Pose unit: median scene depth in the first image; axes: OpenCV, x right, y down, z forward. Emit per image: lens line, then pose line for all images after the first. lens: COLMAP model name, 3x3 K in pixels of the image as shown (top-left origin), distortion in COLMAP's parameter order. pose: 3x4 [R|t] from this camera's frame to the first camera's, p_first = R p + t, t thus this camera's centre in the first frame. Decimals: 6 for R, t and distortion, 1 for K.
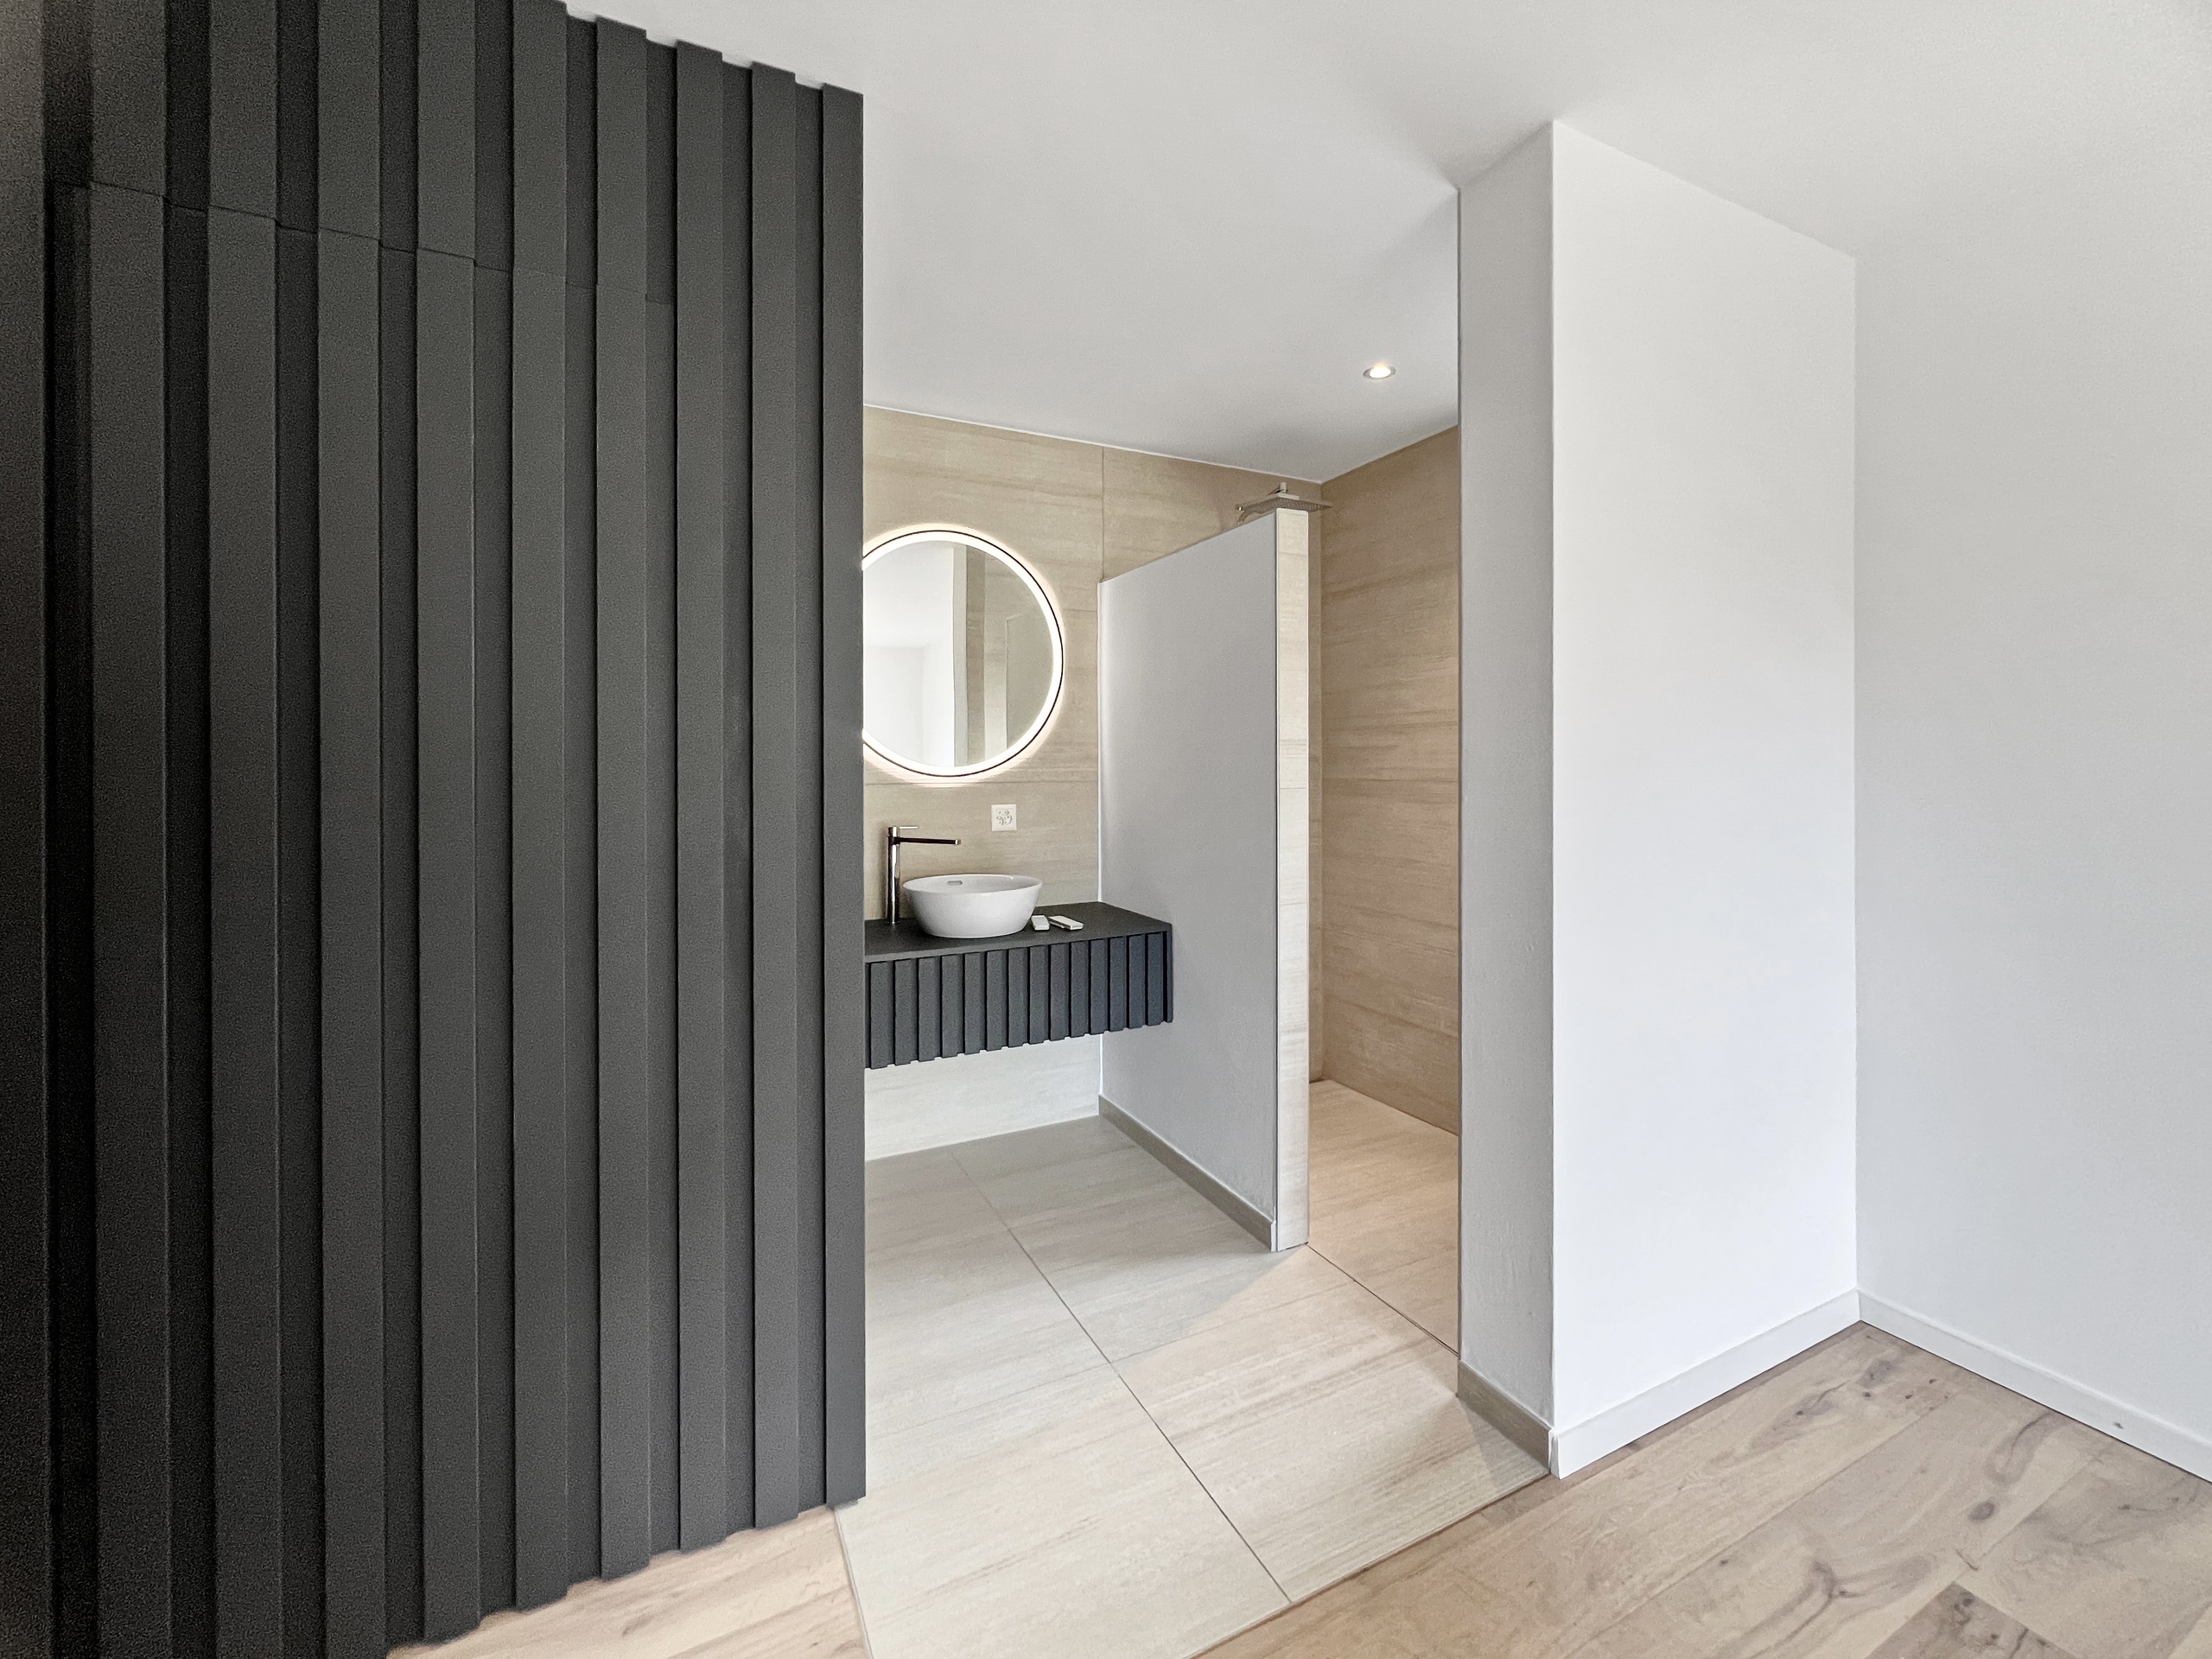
lens RADIAL K [[889.8, 0, 1106.0], [0, 889.8, 829.5], [0, 0, 1]] dist [0.000162, 0.000062]
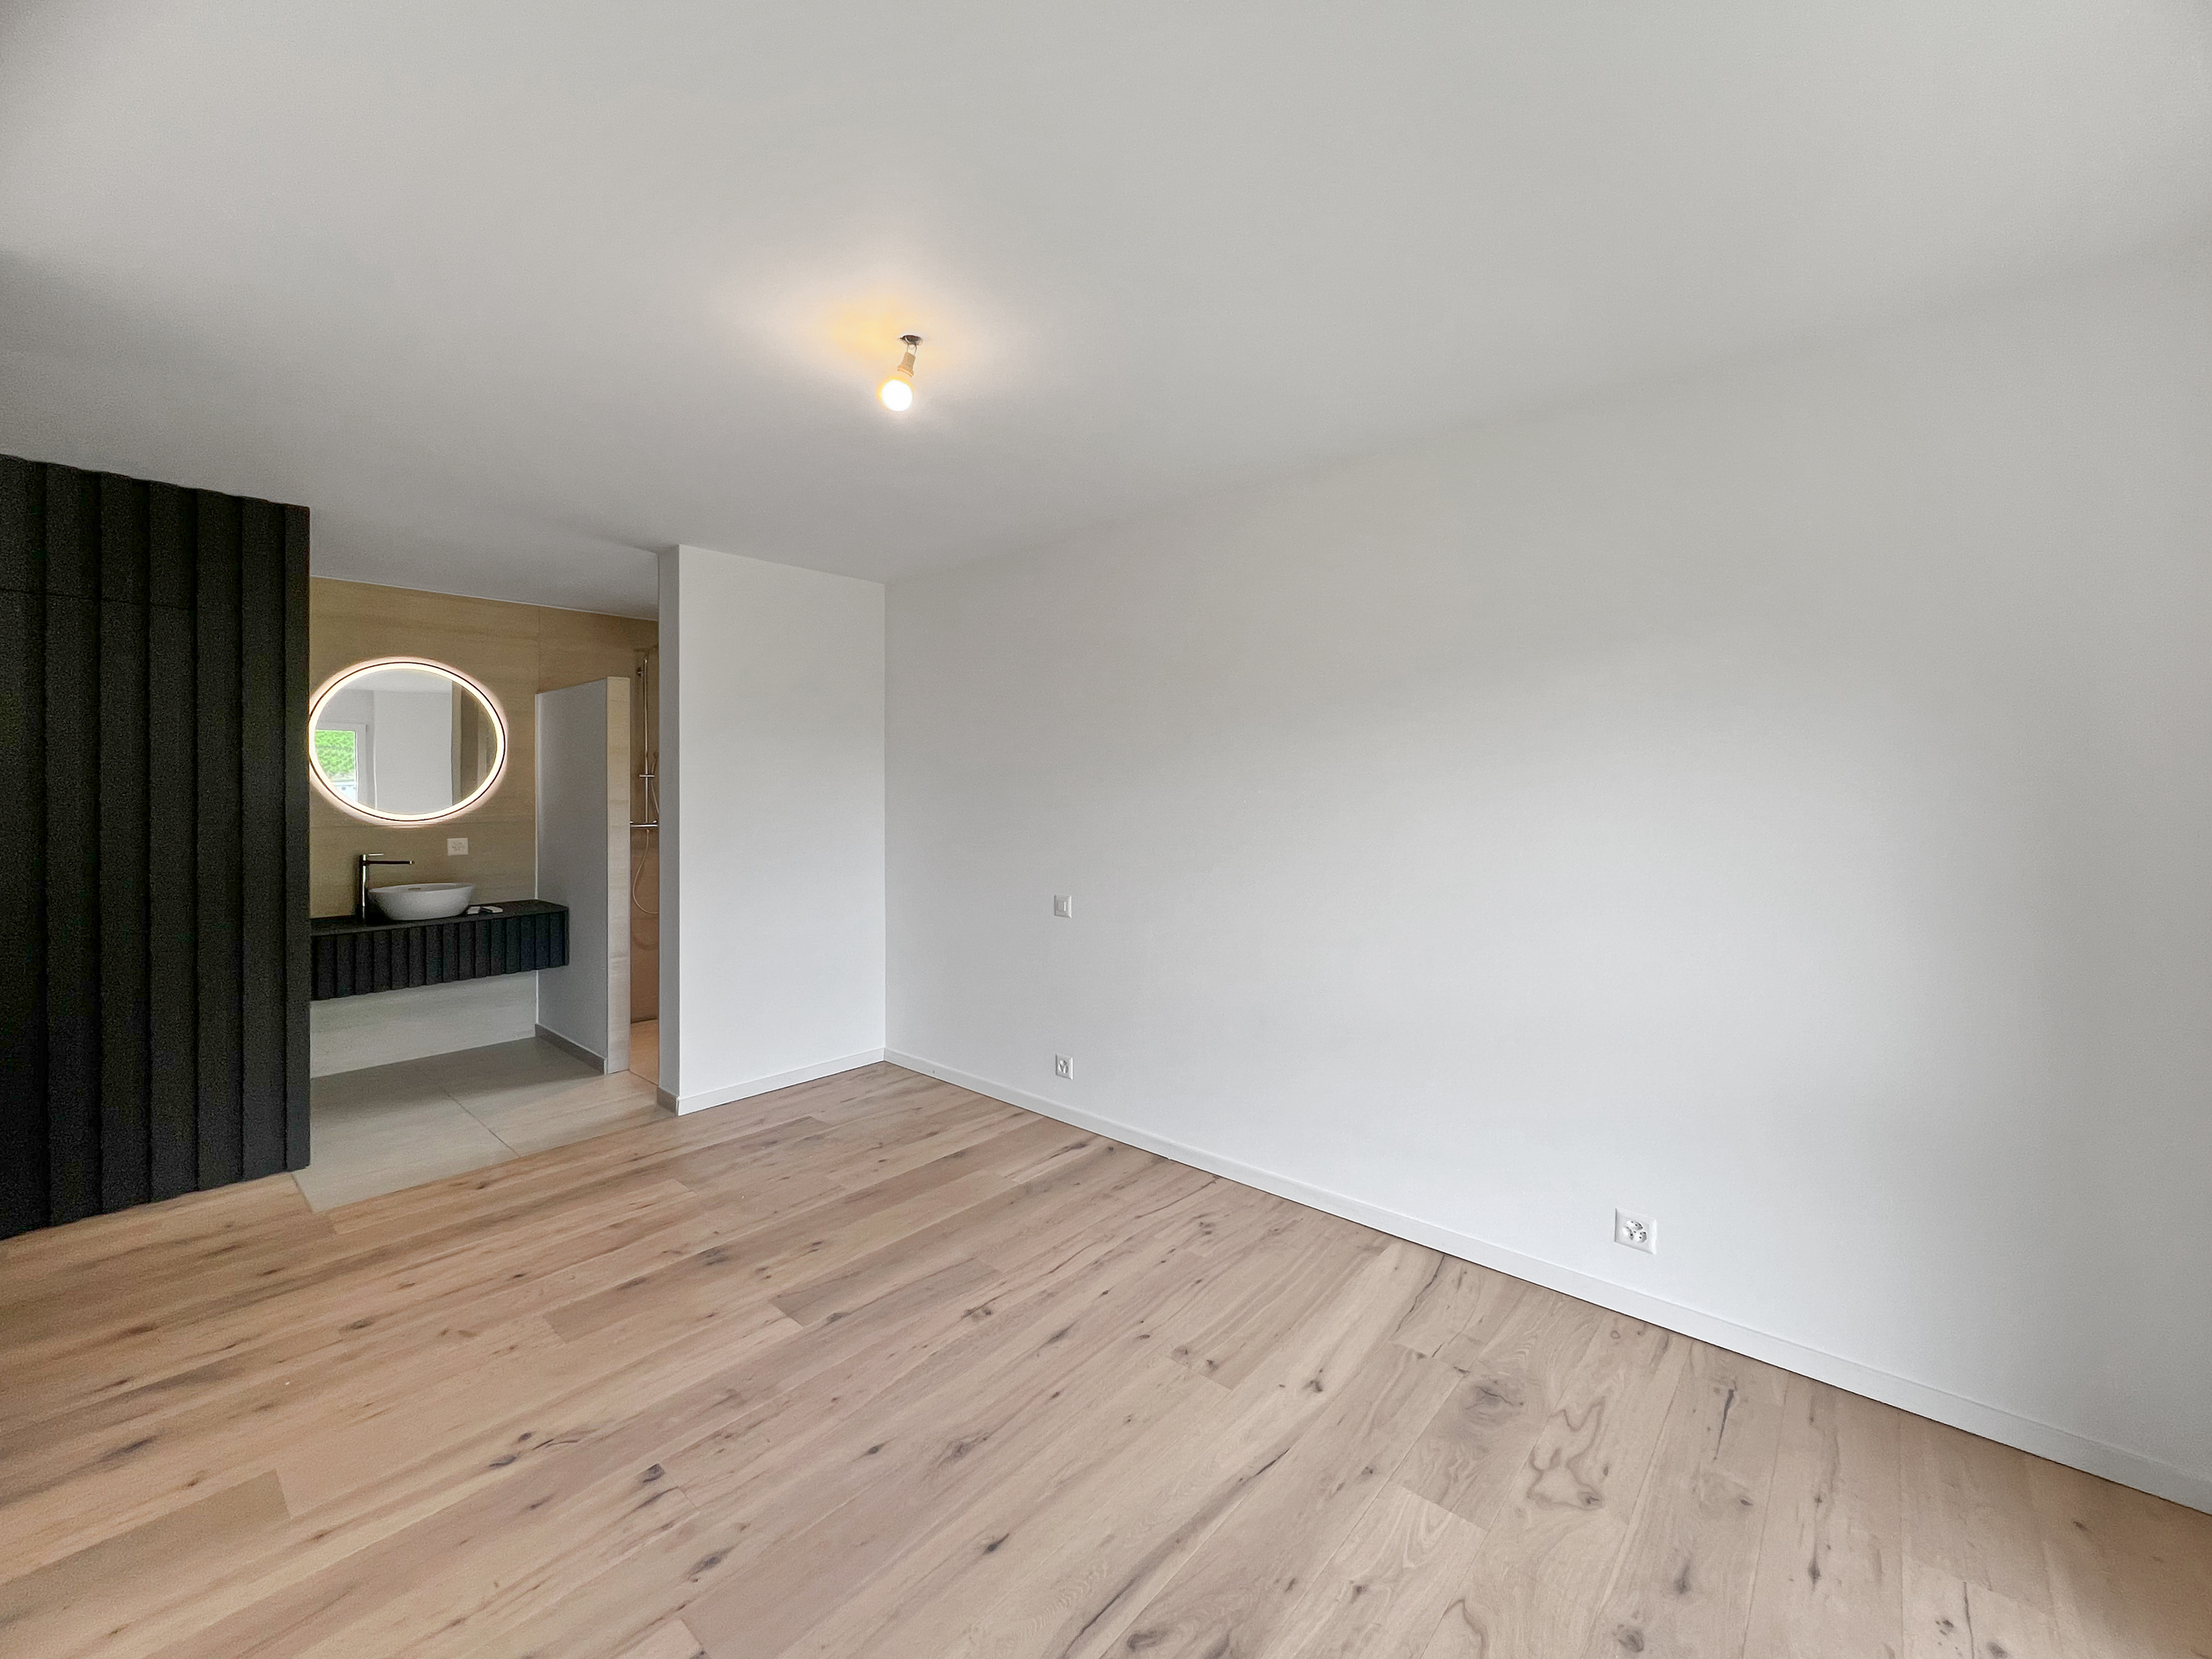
lens RADIAL K [[889.8, 0, 1106.0], [0, 889.8, 829.5], [0, 0, 1]] dist [0.000162, 0.000062]
pose [[0.928706, -0.015986, 0.370473, 0.420356], [0.028861, 0.999156, -0.029236, 0.040364], [-0.369693, 0.037844, 0.928383, -0.995697]]
